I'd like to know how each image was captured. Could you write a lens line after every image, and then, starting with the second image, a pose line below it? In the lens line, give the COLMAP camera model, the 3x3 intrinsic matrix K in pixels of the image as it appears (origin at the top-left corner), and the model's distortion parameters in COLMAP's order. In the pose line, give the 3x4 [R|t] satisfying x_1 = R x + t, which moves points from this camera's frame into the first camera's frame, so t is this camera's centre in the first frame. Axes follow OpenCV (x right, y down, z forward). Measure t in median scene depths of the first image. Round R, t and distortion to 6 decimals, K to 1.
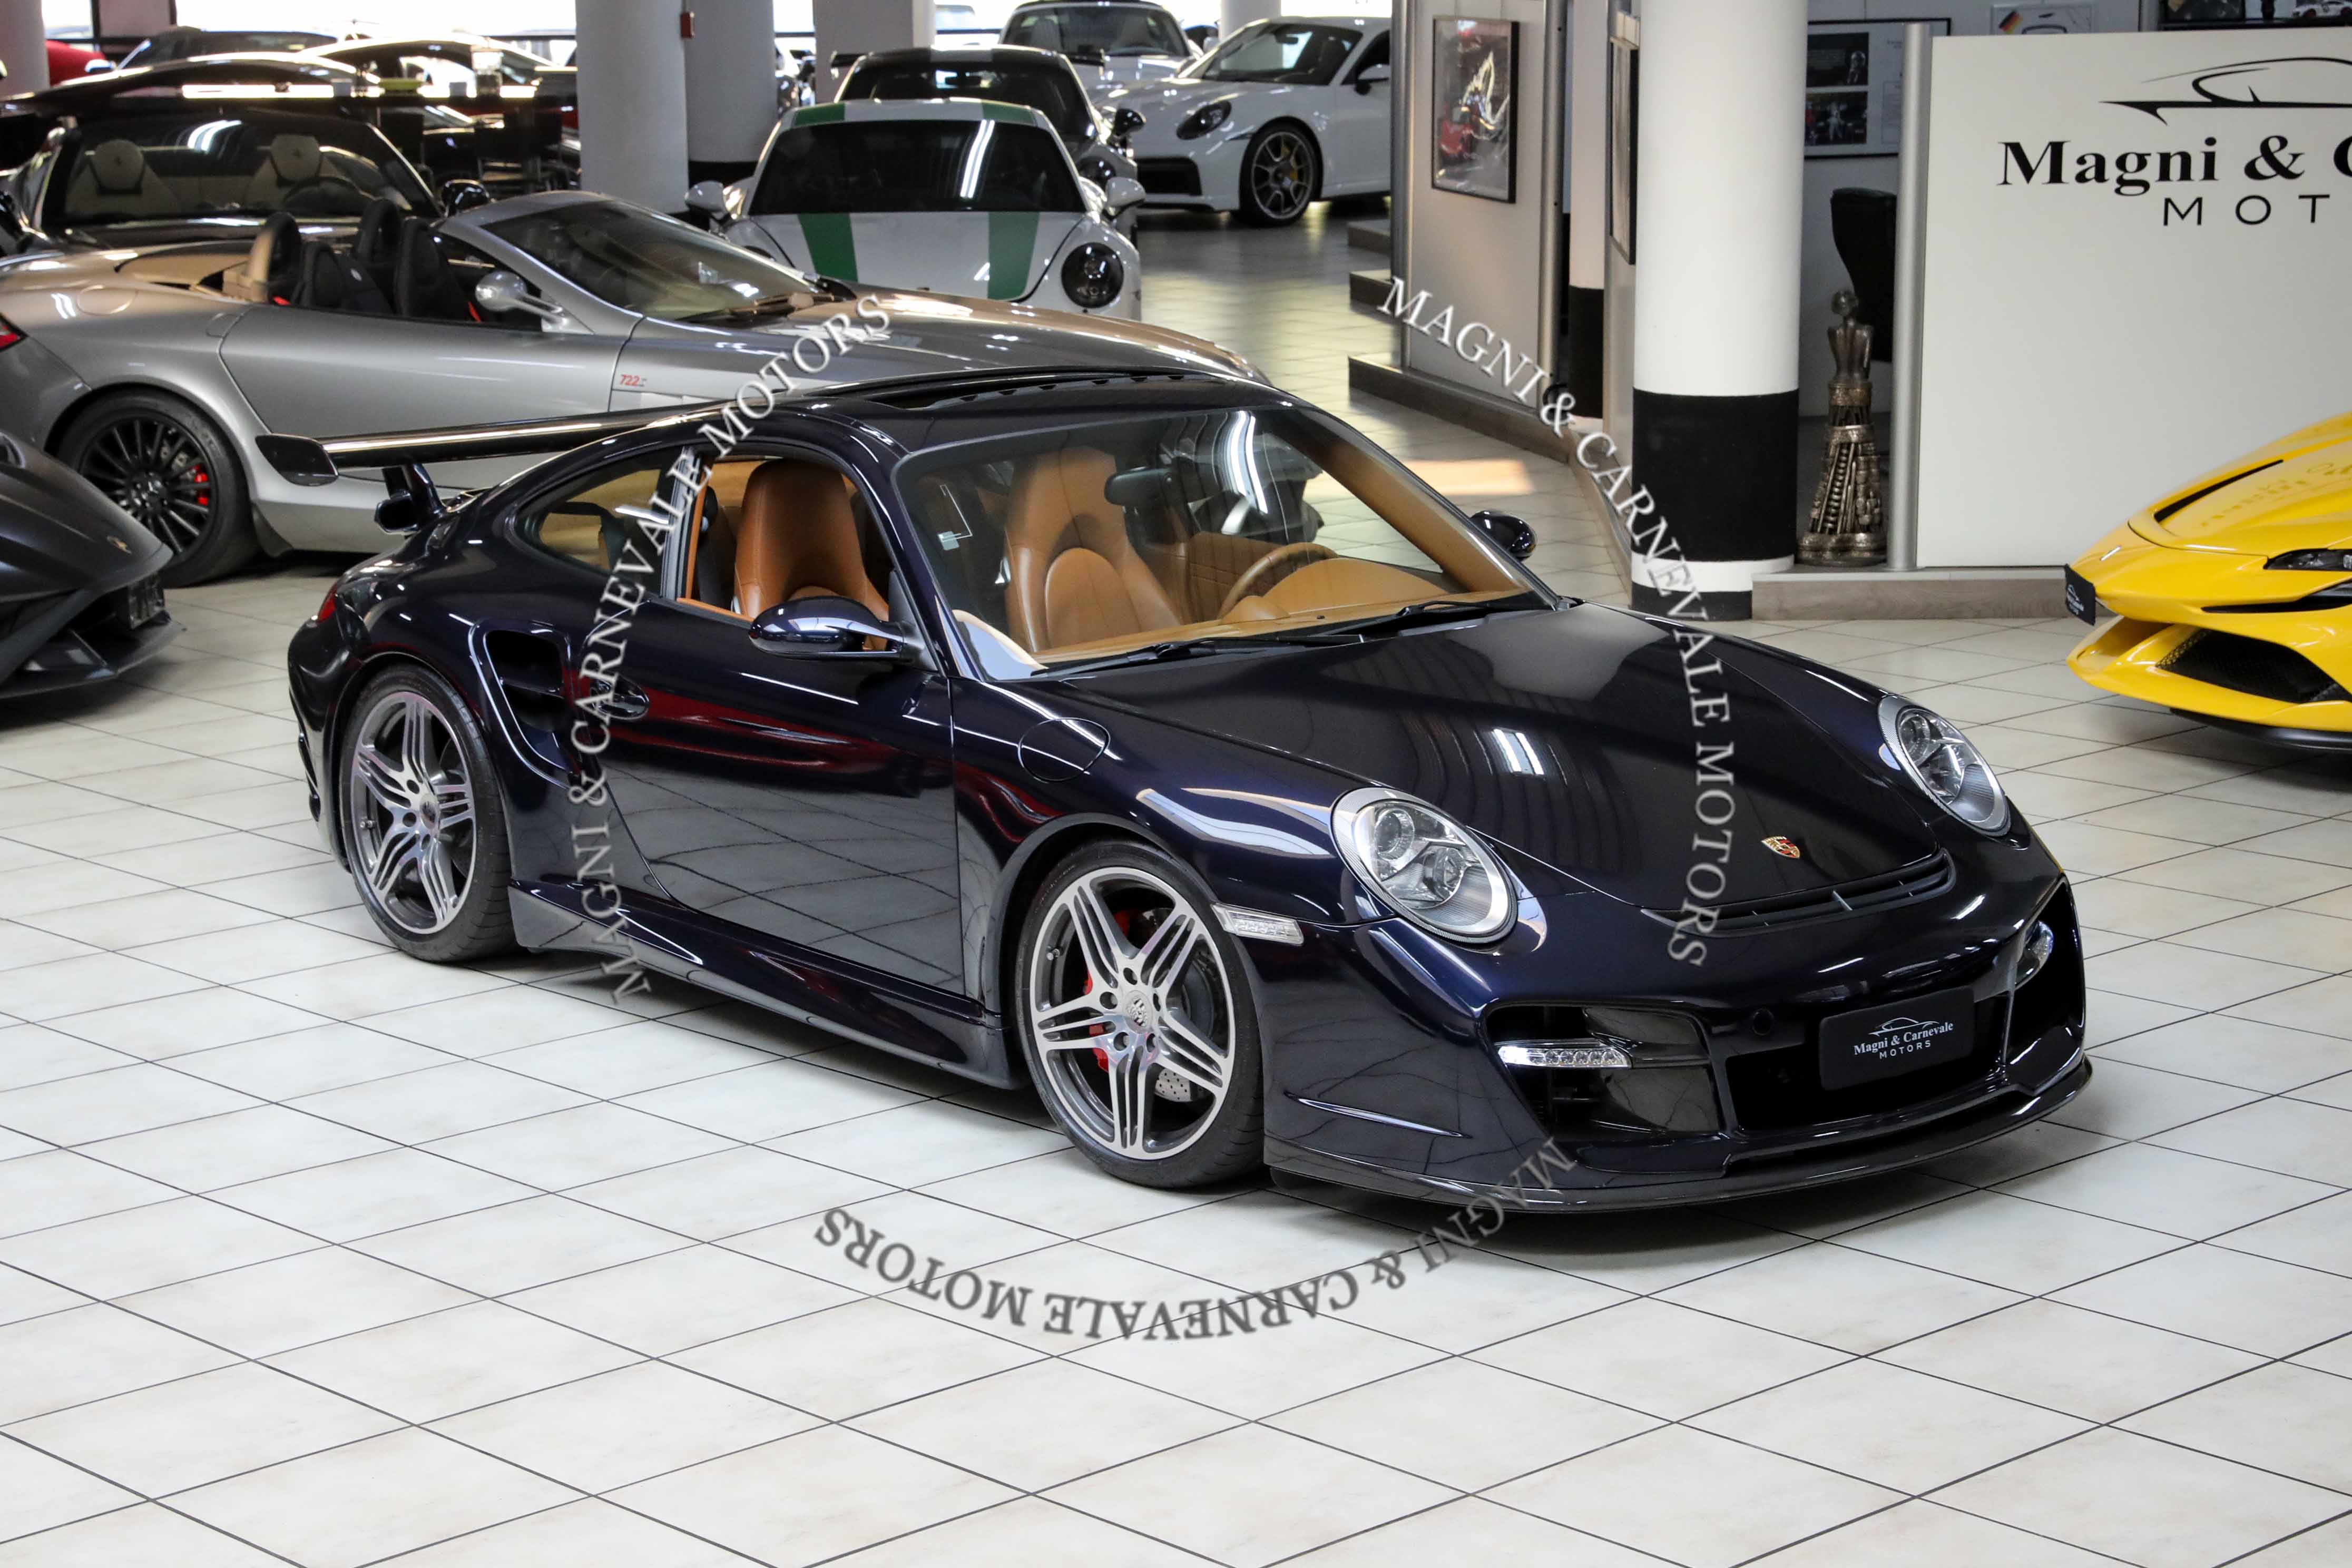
lens RADIAL K [[4635.6, 0, 1176.0], [0, 4635.6, 784.0], [0, 0, 1]] dist [0.177338, 0.093482]
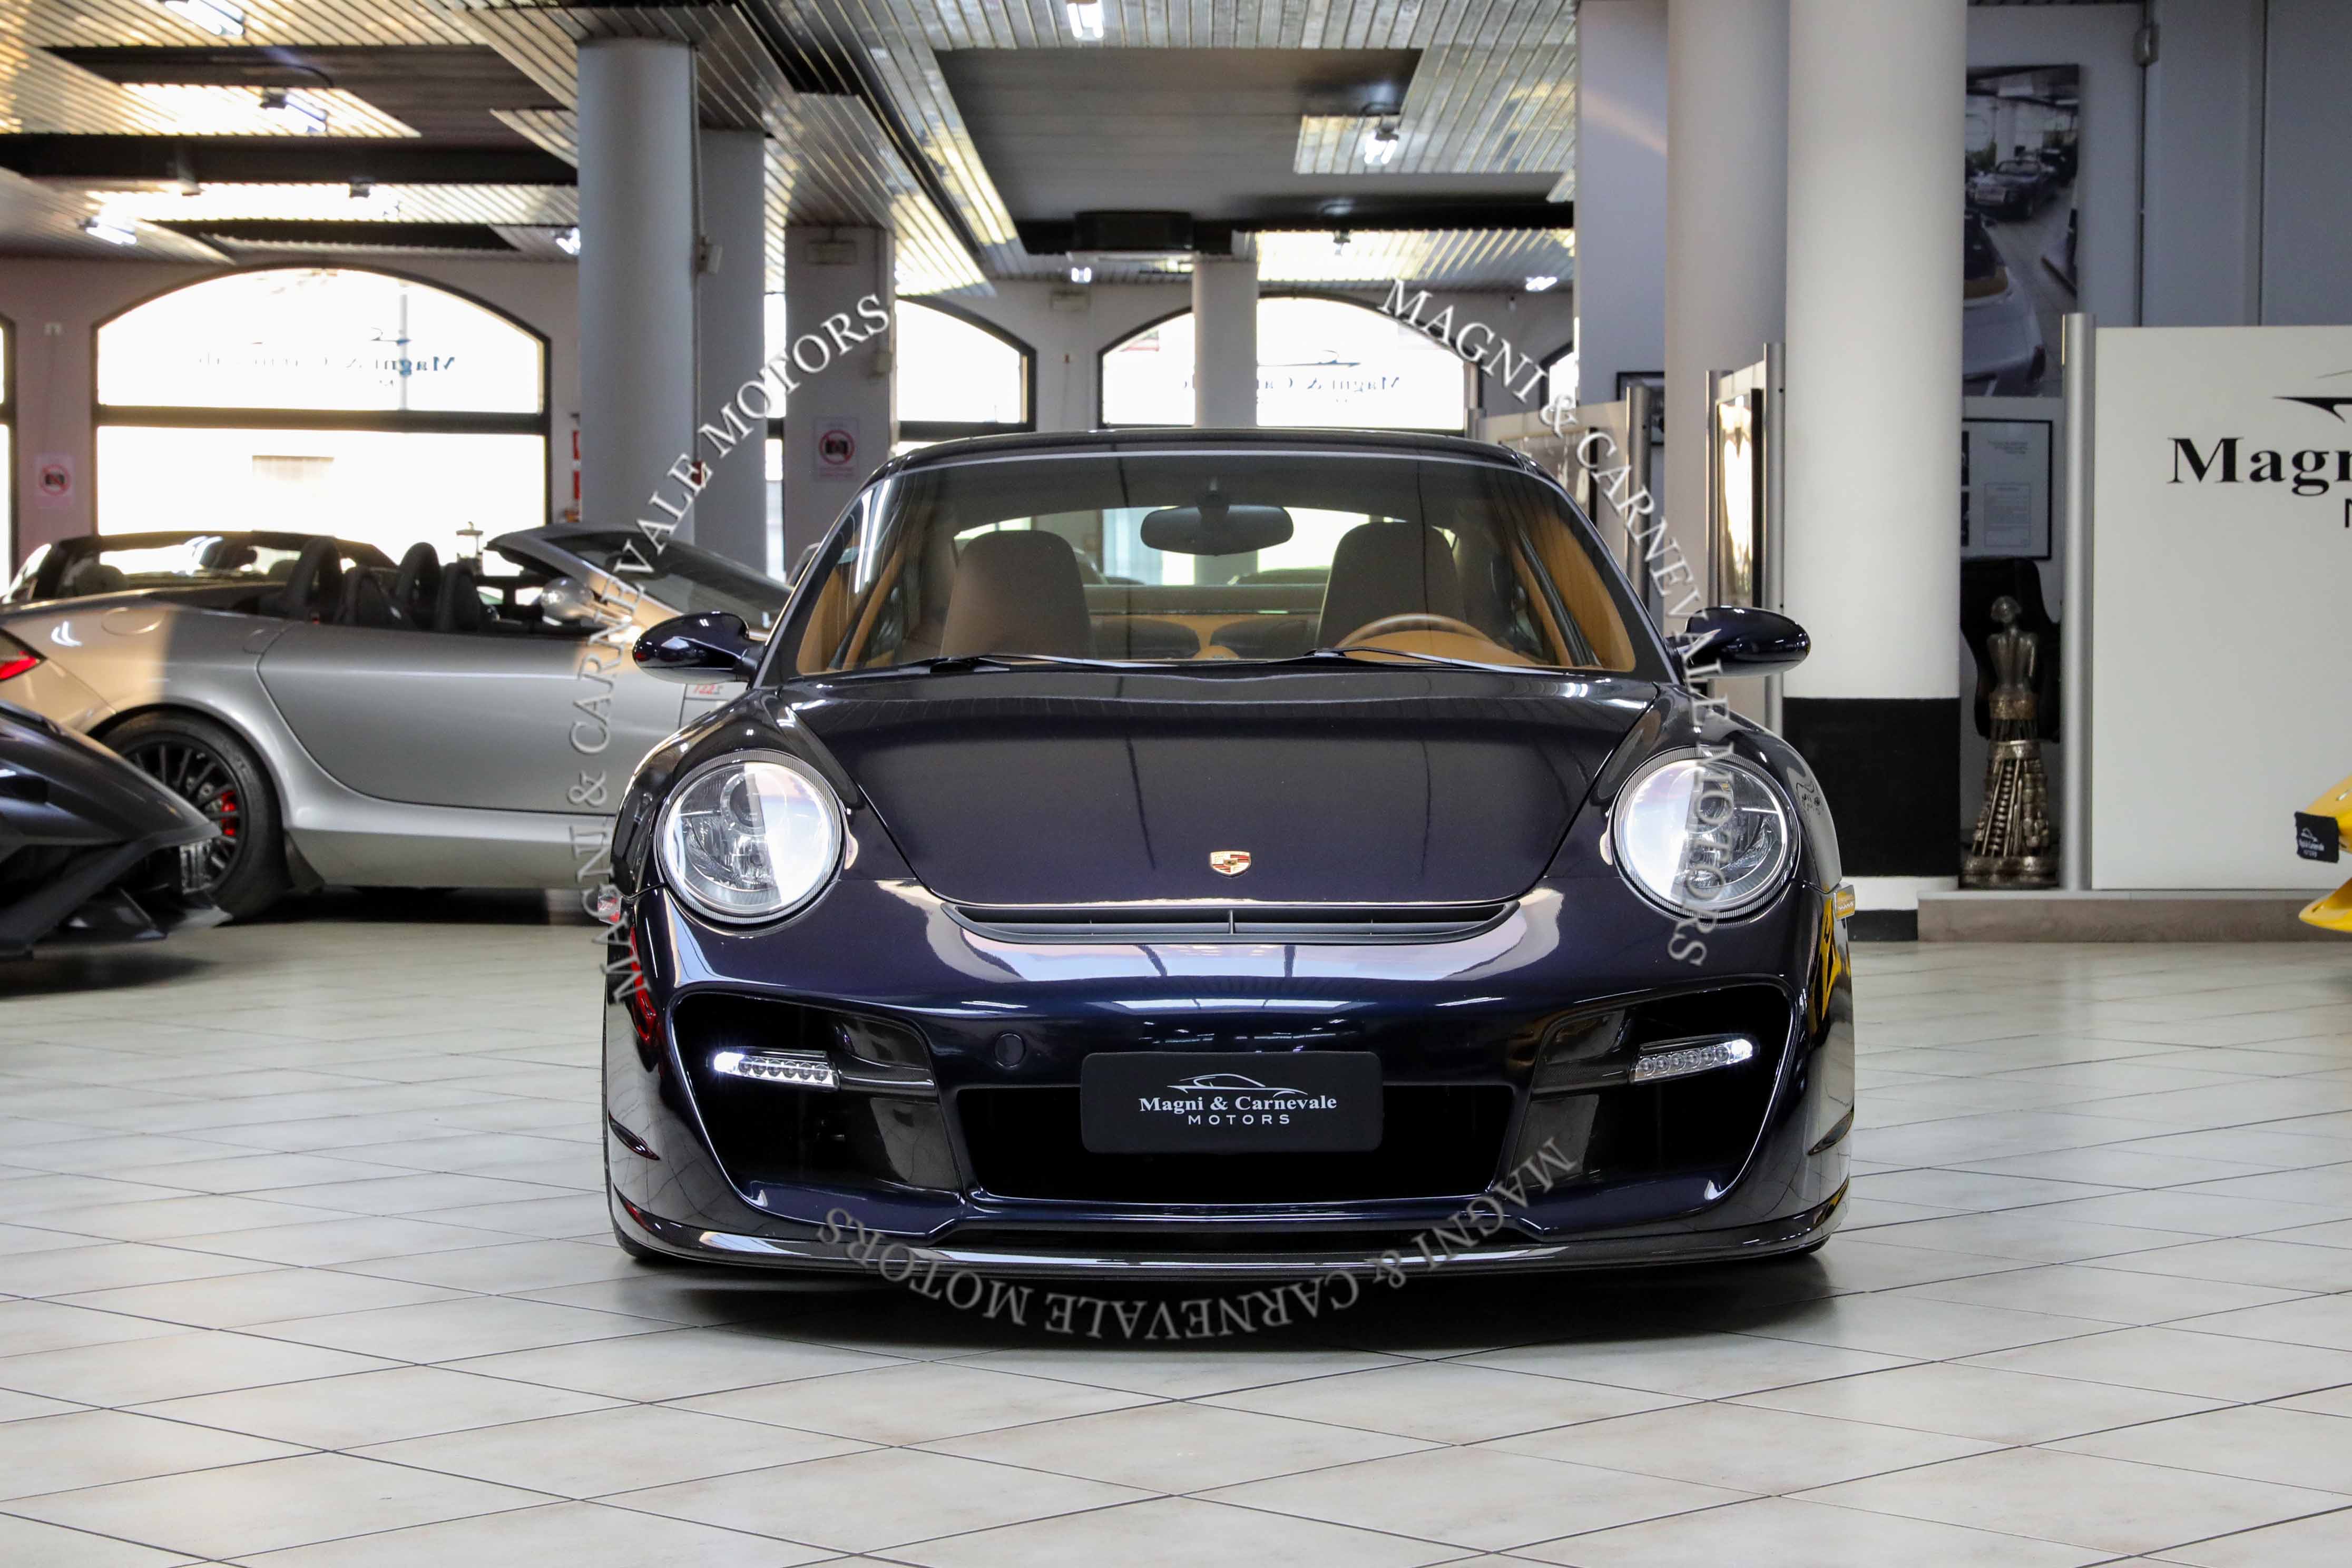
lens RADIAL K [[4861.6, 0, 1176.0], [0, 4861.6, 784.0], [0, 0, 1]] dist [0.158200, 0.284111]
pose [[0.999502, 0.007500, 0.030663, -0.063555], [-0.002094, 0.984975, -0.172682, 0.120490], [-0.031497, 0.172531, 0.984500, 0.050549]]
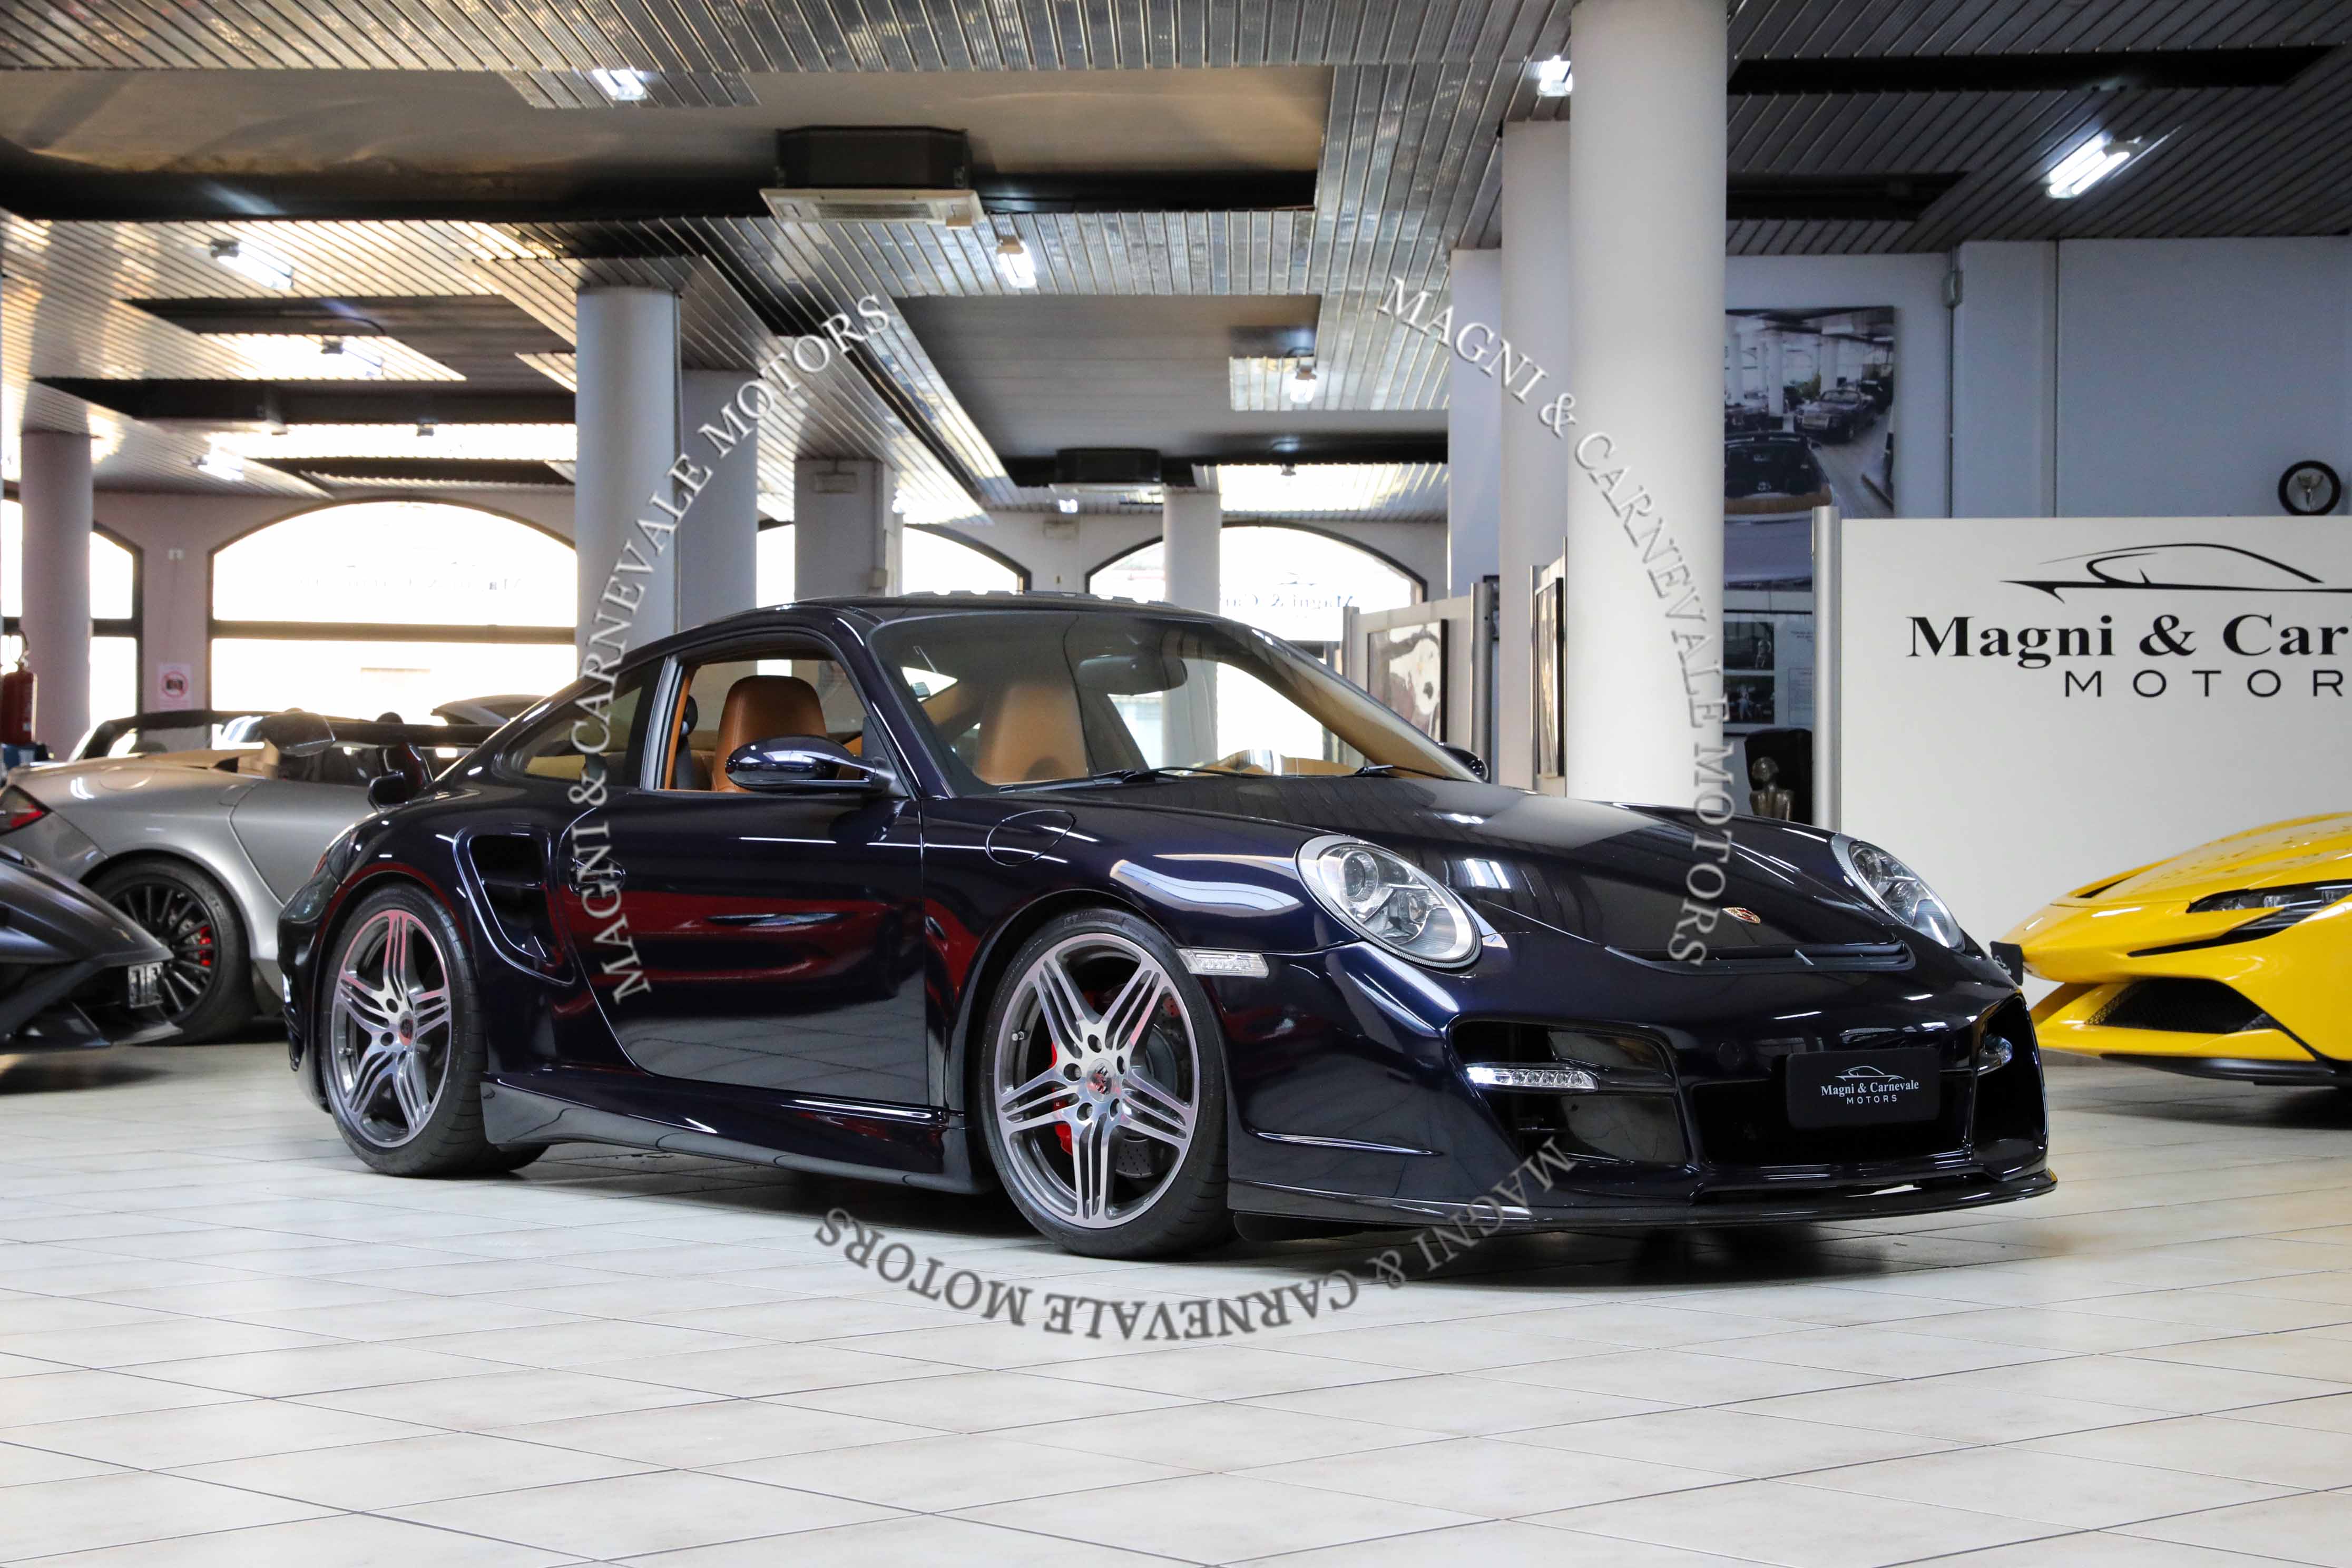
lens RADIAL K [[4275.5, 0, 1056.9], [0, 4275.5, 795.2], [0, 0, 1]] dist [0.142107, 0.090719]
pose [[0.999845, 0.010881, -0.013851, -0.004116], [-0.013595, 0.976725, -0.214065, 0.133992], [0.011200, 0.214220, 0.976721, 0.058693]]
